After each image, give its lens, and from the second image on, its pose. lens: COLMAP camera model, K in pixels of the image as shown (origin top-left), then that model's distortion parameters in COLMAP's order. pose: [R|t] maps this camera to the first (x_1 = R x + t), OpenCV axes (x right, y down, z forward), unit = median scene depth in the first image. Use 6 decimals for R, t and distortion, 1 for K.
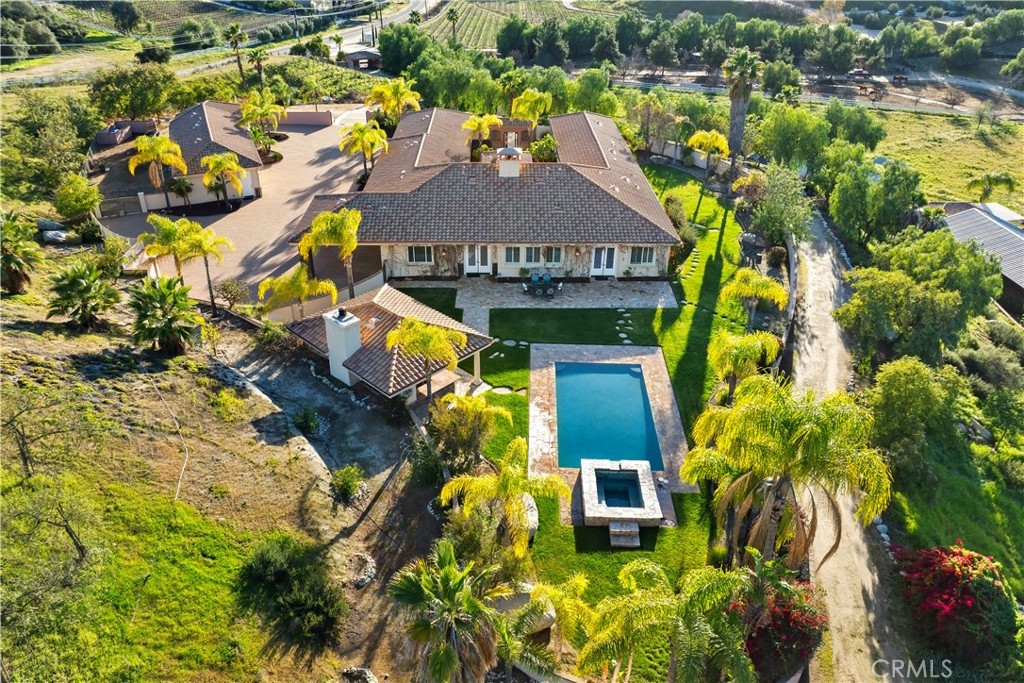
lens RADIAL K [[726.4, 0, 518.8], [0, 726.4, 342.0], [0, 0, 1]] dist [-0.046828, 0.012688]
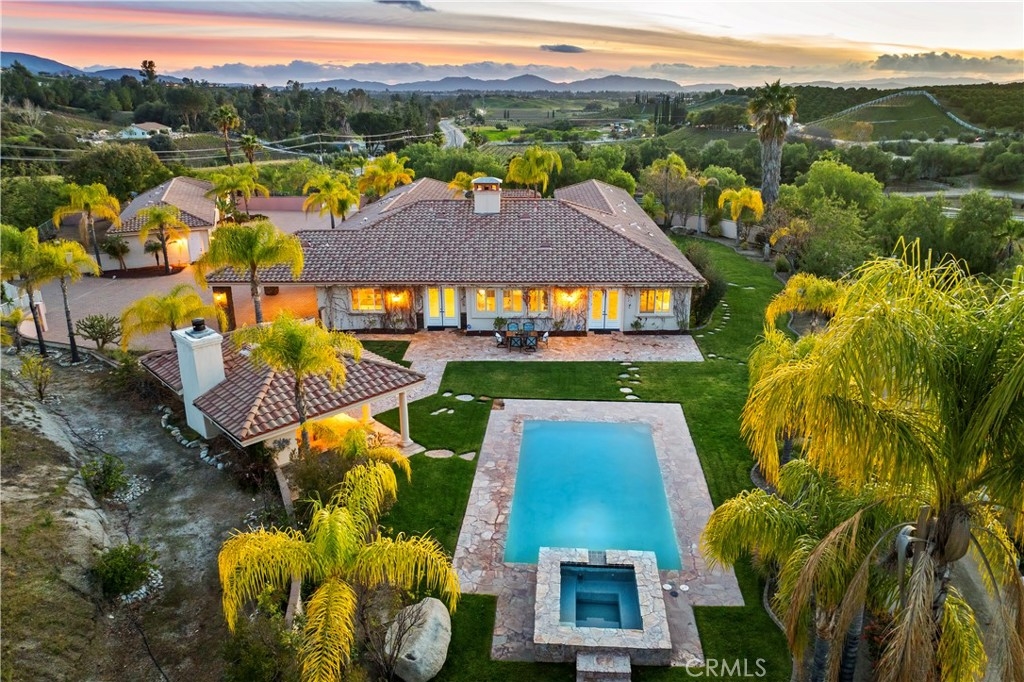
lens RADIAL K [[726.4, 0, 518.6], [0, 726.4, 344.7], [0, 0, 1]] dist [-0.046828, 0.012688]
pose [[0.998612, -0.003969, -0.052523, 0.069043], [-0.006402, 0.980615, -0.195837, 0.079275], [0.052283, 0.195902, 0.979229, 0.262639]]
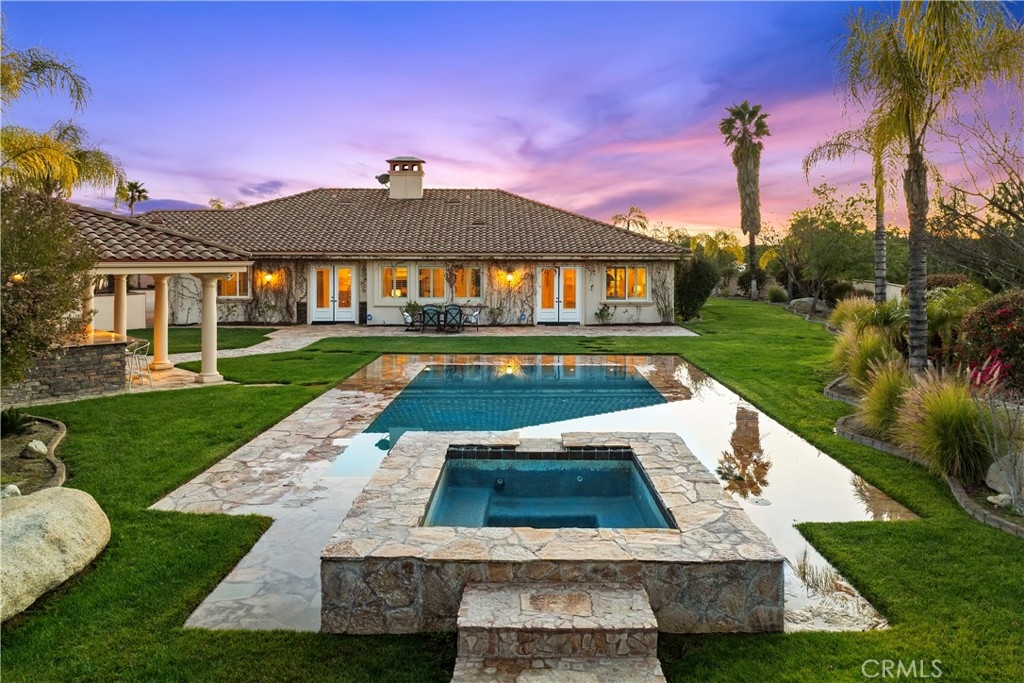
lens RADIAL K [[726.4, 0, 522.1], [0, 726.4, 331.6], [0, 0, 1]] dist [-0.046828, 0.012688]
pose [[0.999838, -0.015032, 0.009922, 0.086530], [0.017902, 0.890160, -0.455297, 0.174773], [-0.001988, 0.455401, 0.890284, 0.537465]]
